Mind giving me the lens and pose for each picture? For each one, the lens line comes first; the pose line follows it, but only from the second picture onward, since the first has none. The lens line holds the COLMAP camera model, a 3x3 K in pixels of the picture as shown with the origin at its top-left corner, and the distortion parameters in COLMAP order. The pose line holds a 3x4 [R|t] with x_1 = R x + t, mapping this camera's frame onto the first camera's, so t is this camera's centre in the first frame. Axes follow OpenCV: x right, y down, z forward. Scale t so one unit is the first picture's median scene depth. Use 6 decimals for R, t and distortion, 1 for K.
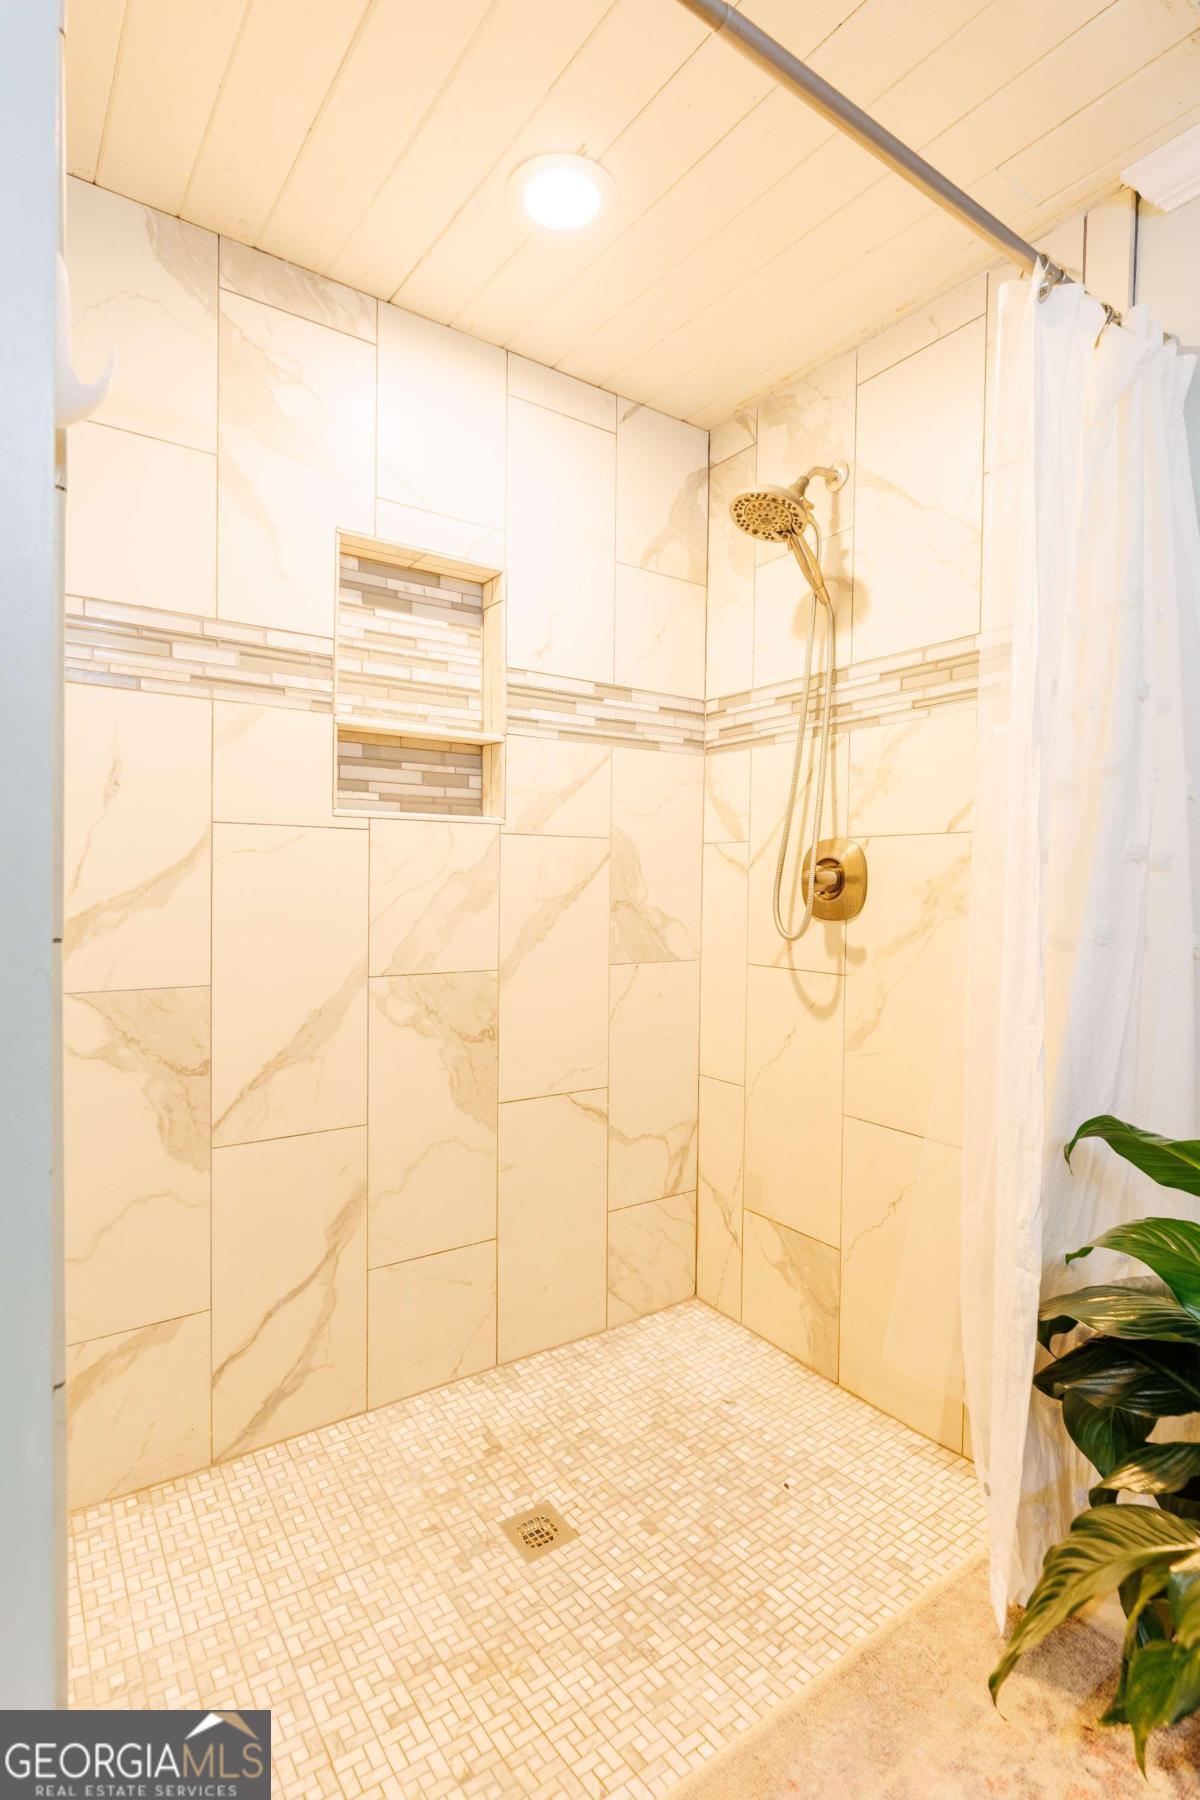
lens RADIAL K [[866.2, 0, 599.9], [0, 866.2, 900.6], [0, 0, 1]] dist [-0.006527, -0.000788]
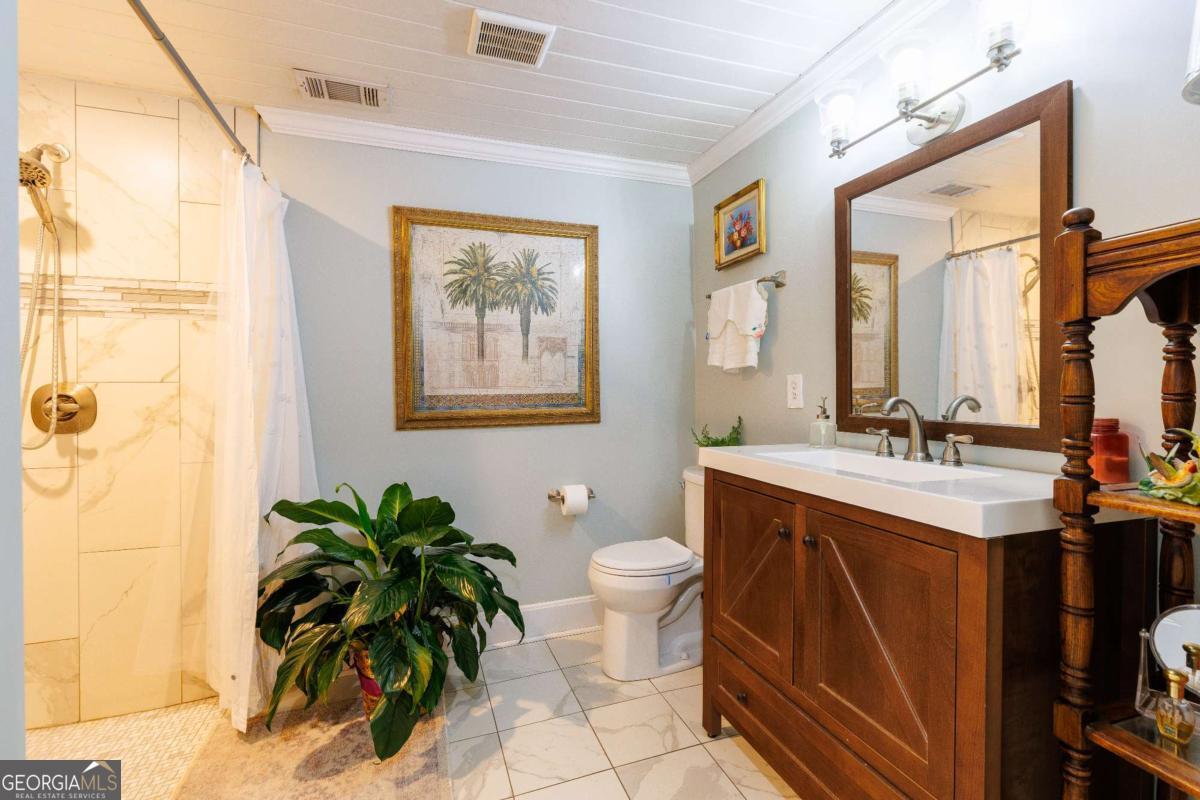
lens RADIAL K [[528.1, 0, 596.0], [0, 528.1, 394.5], [0, 0, 1]] dist [0.002484, 0.000101]
pose [[0.266661, -0.011595, 0.963721, -0.416807], [0.022565, 0.999729, 0.005784, -0.033452], [-0.963526, 0.020204, 0.266850, -0.204444]]
